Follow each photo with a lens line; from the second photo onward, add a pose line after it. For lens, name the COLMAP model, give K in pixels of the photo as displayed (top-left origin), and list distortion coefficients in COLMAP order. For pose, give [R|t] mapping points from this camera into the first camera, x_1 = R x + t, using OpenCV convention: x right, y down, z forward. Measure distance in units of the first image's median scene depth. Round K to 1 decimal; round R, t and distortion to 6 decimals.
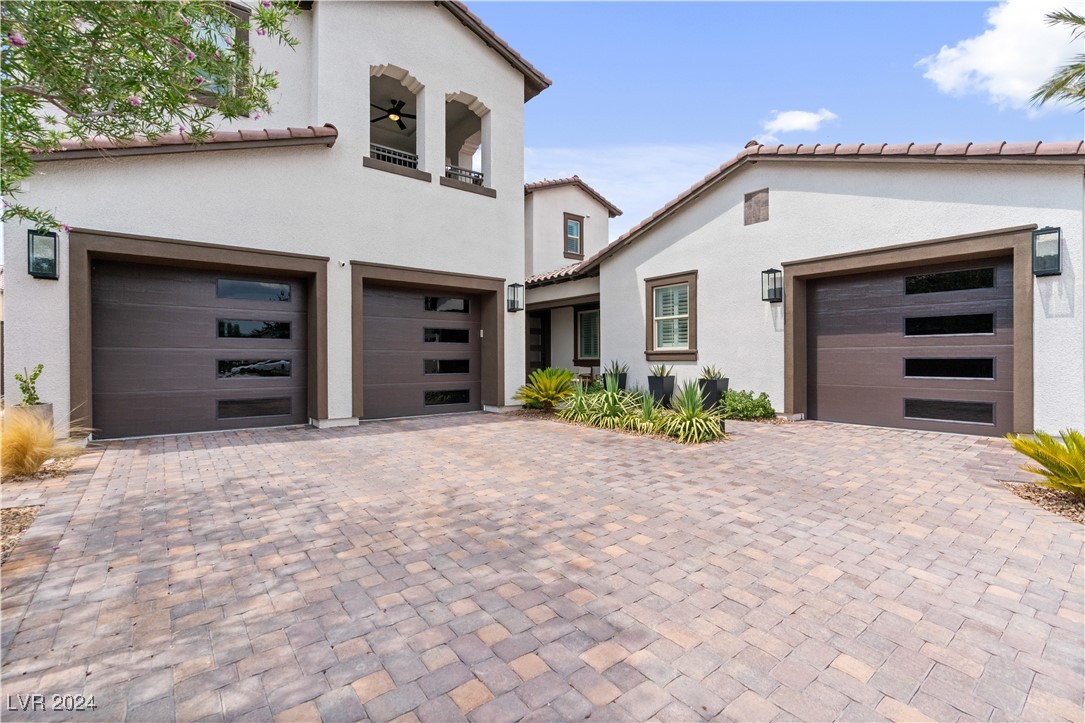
lens RADIAL K [[488.6, 0, 539.2], [0, 488.6, 362.6], [0, 0, 1]] dist [-0.013068, 0.005073]
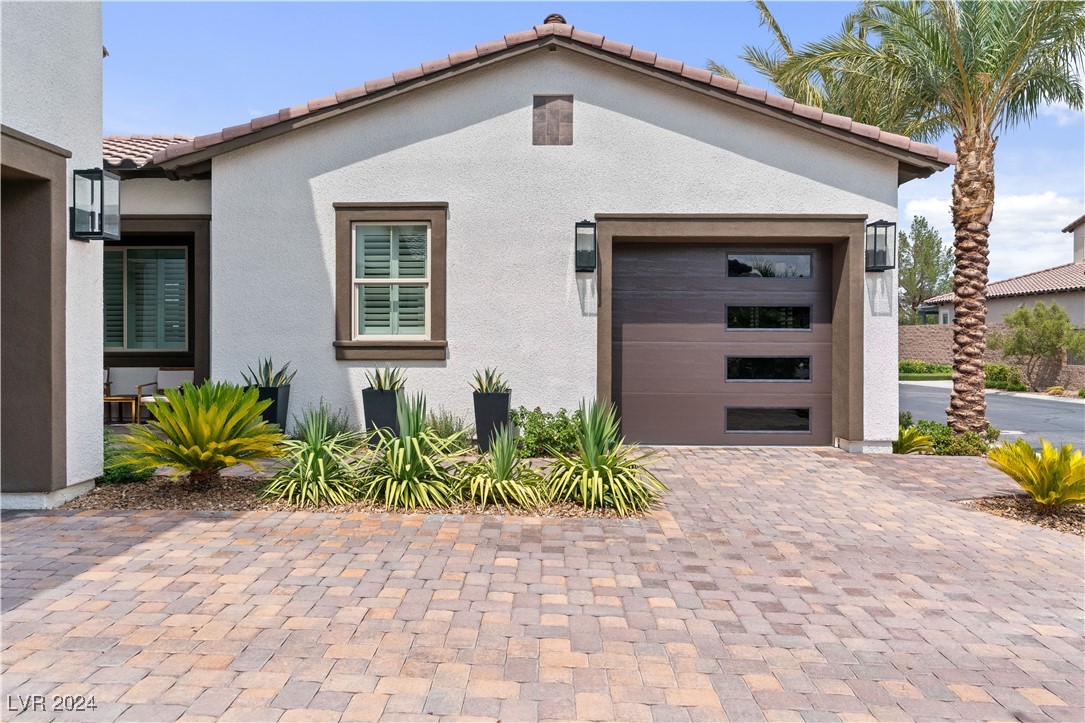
lens RADIAL K [[751.7, 0, 541.7], [0, 751.7, 338.8], [0, 0, 1]] dist [-0.000941, 0.004895]
pose [[0.626630, 0.005799, 0.779295, -0.335601], [-0.000413, 0.999975, -0.007109, -0.025365], [-0.779317, 0.004133, 0.626616, 0.399805]]
